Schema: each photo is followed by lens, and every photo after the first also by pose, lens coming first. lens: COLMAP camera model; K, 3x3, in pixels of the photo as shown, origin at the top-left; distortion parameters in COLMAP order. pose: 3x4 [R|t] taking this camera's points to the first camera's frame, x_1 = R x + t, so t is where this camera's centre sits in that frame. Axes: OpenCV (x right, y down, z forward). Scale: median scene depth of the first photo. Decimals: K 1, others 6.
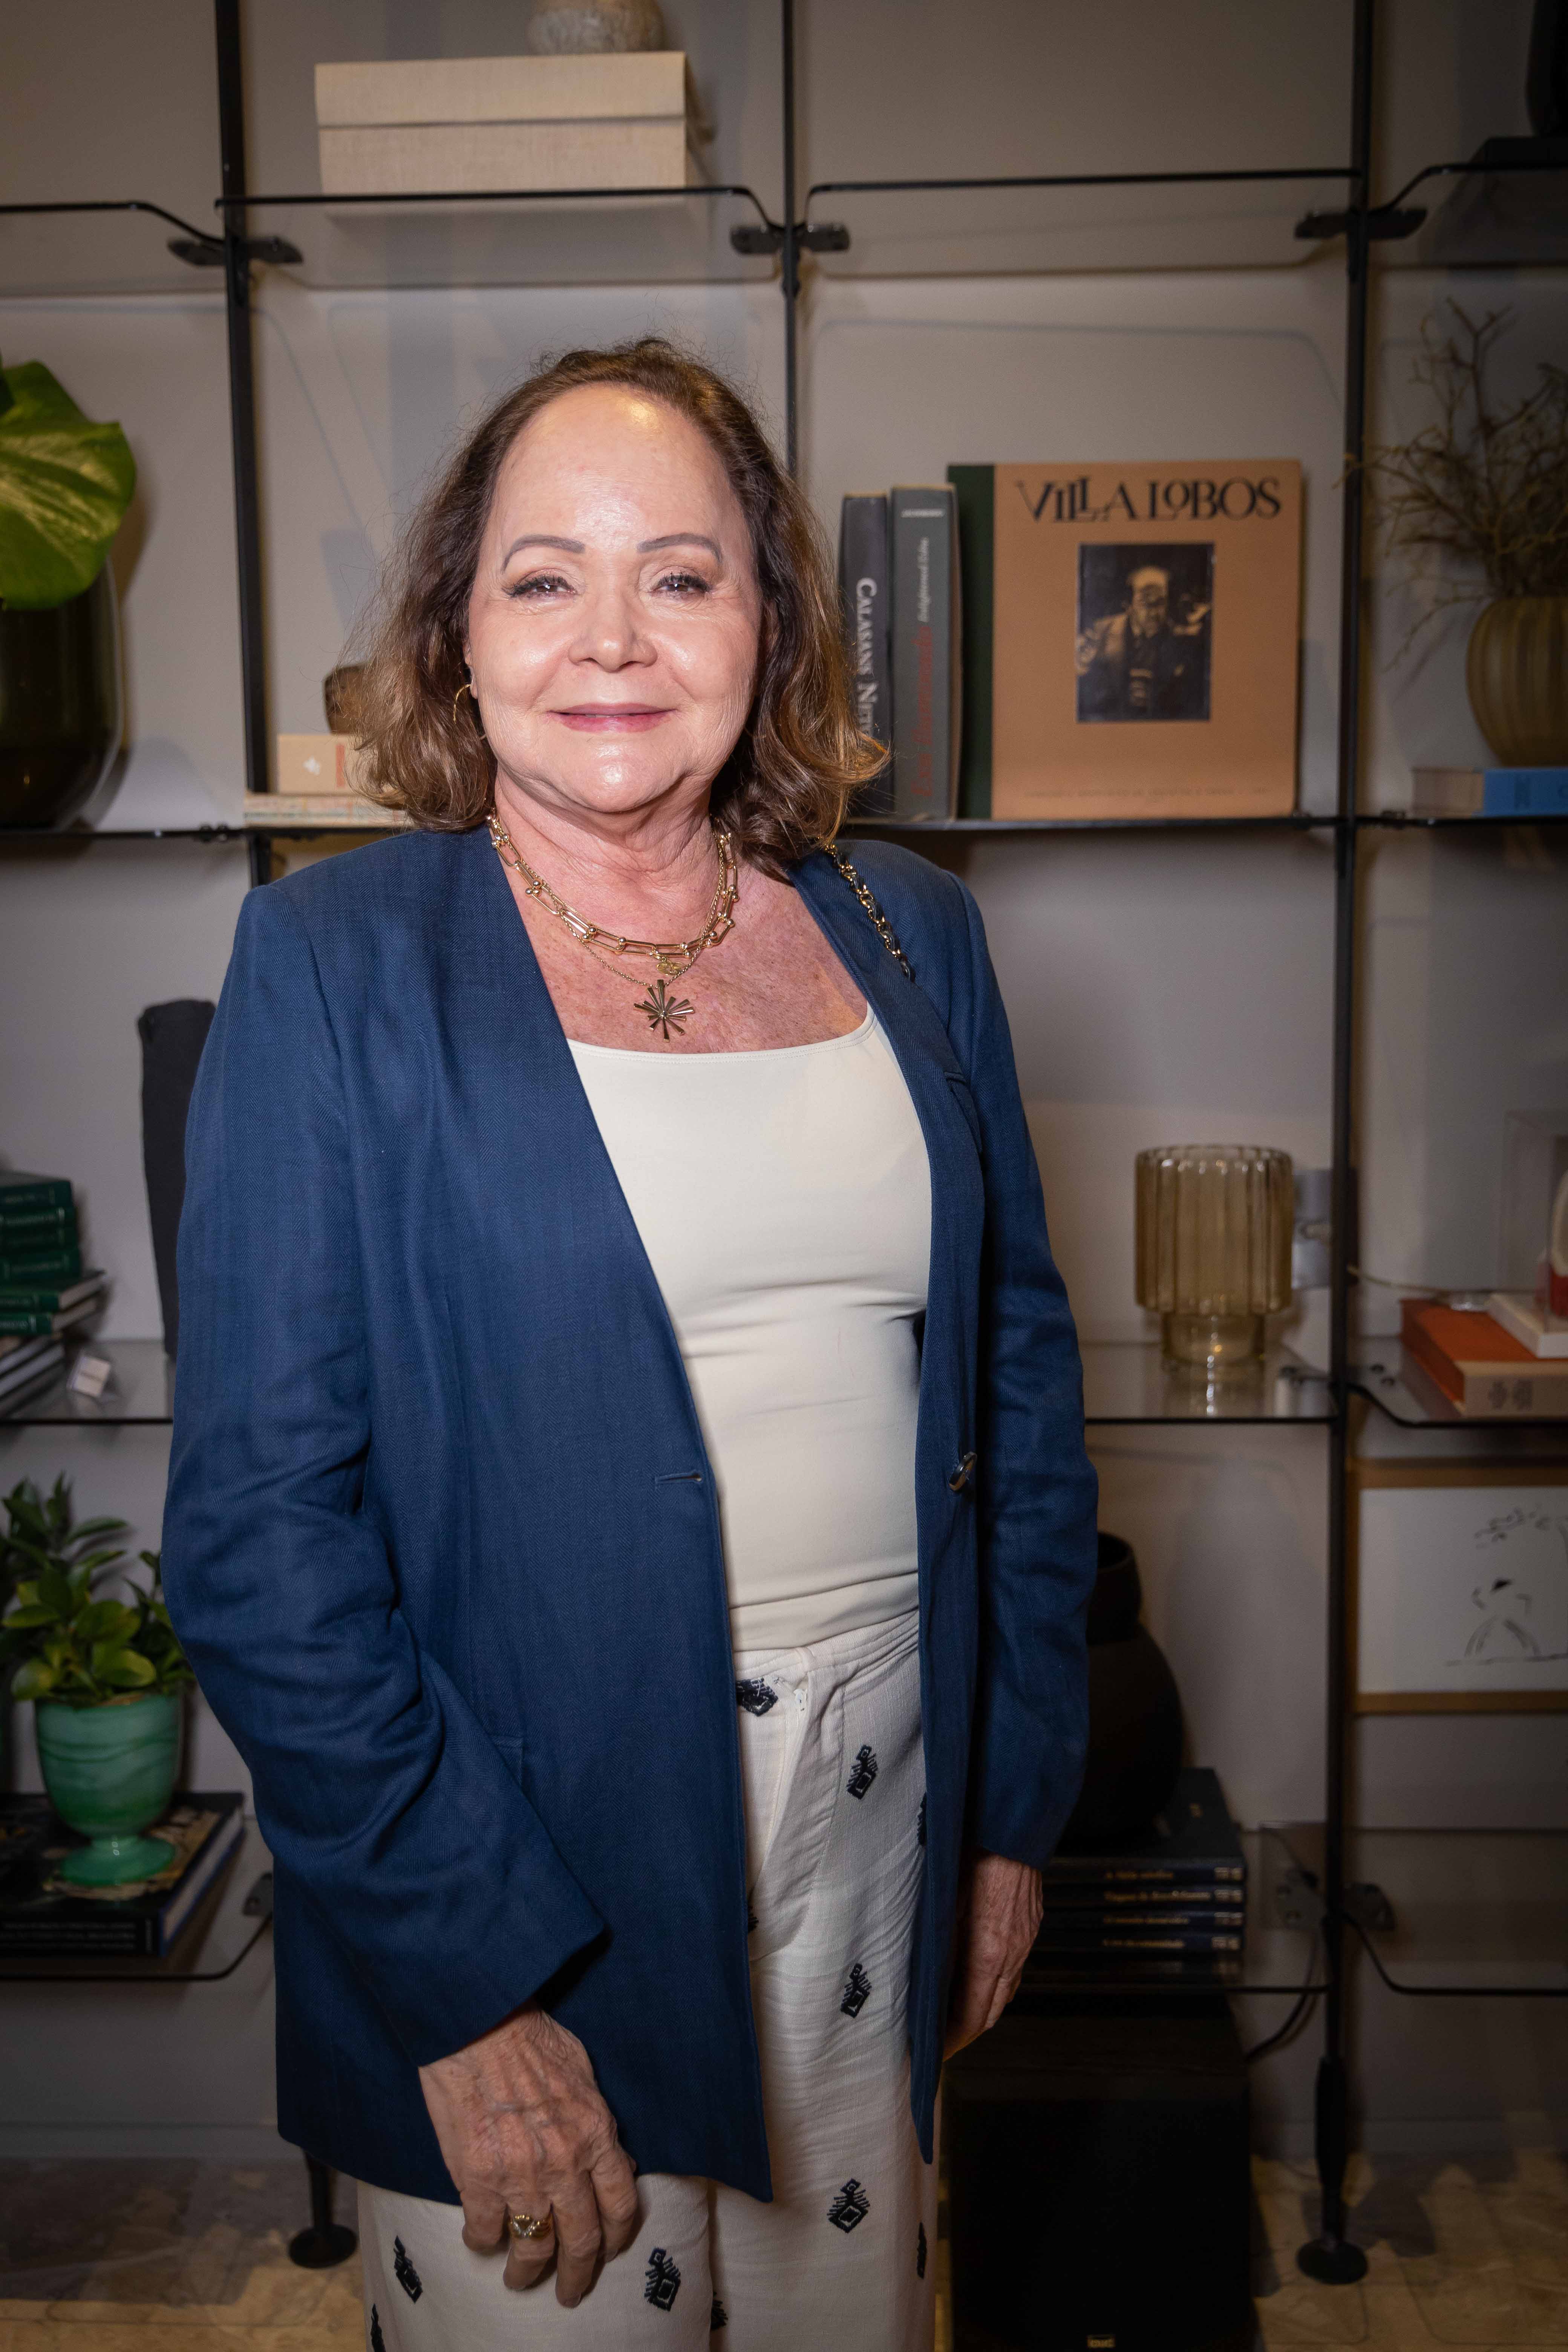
lens RADIAL K [[2497.2, 0, 784.0], [0, 2497.2, 1176.0], [0, 0, 1]] dist [-0.026150, -0.006227]
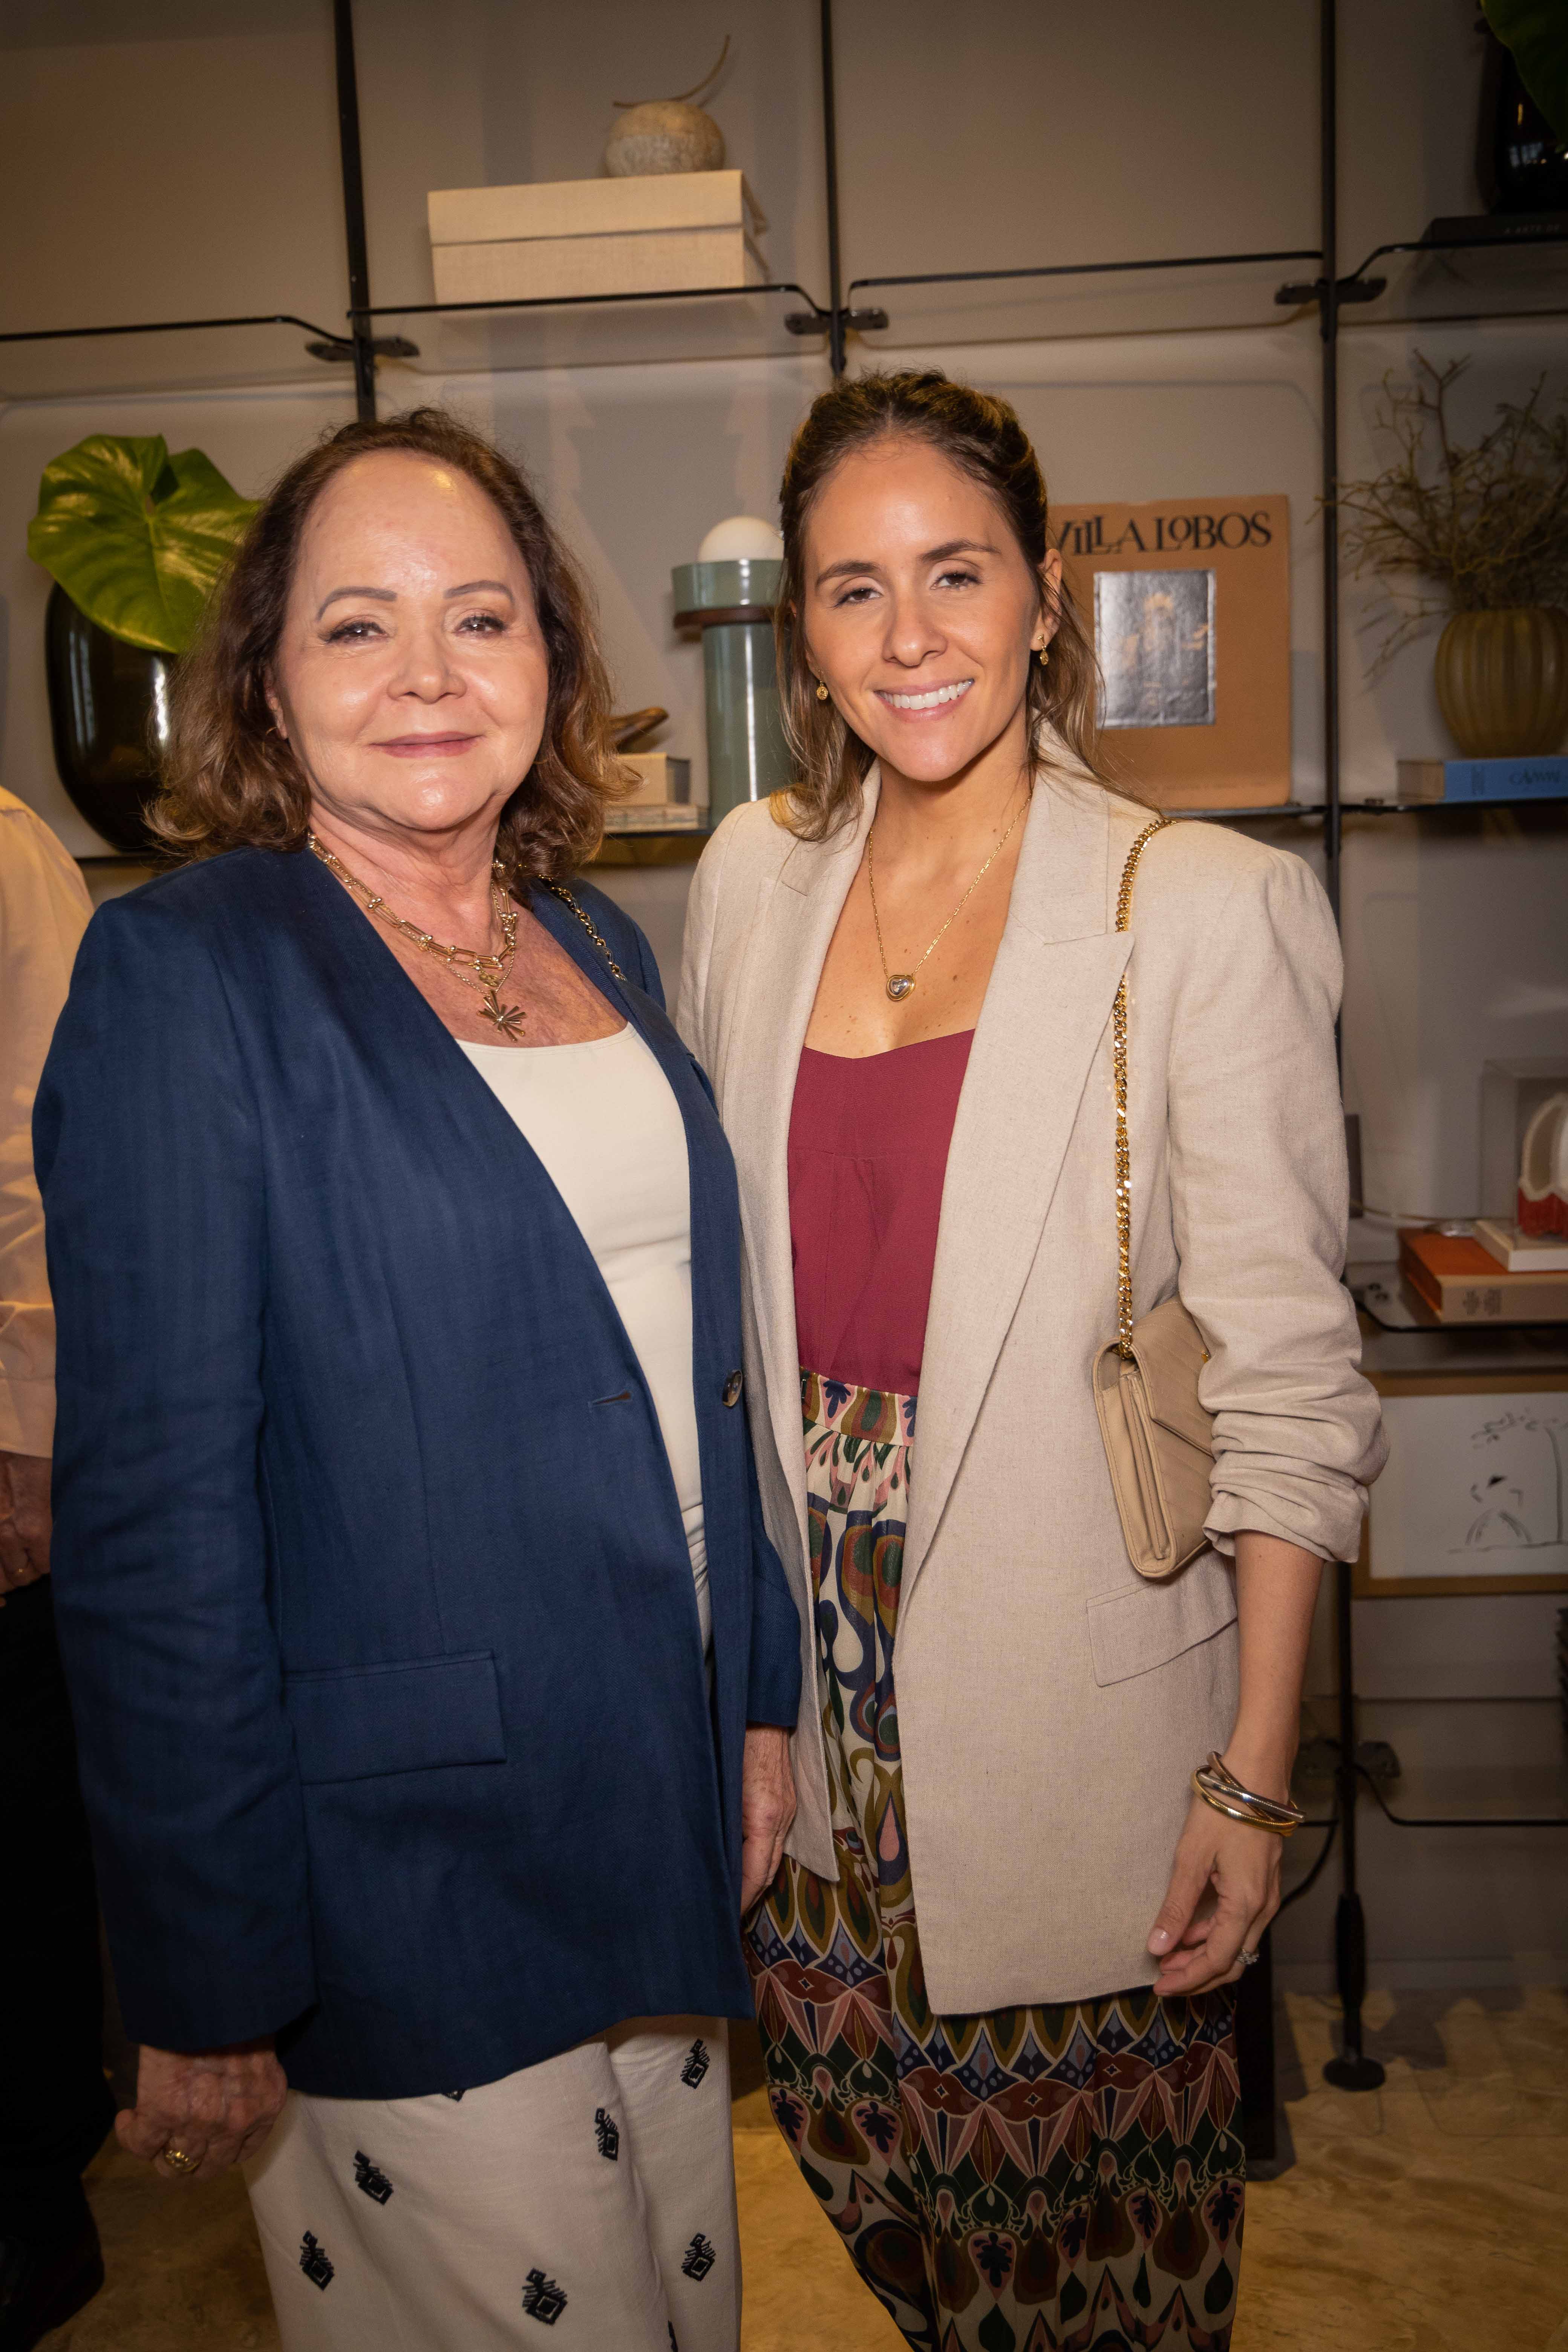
lens RADIAL K [[2473.9, 0, 784.0], [0, 2473.9, 1176.0], [0, 0, 1]] dist [-0.054512, -0.008440]
pose [[0.998995, -0.022591, -0.038712, 0.013210], [0.022660, 0.999742, 0.001327, 0.019400], [0.038672, -0.002203, 0.999250, -0.145046]]
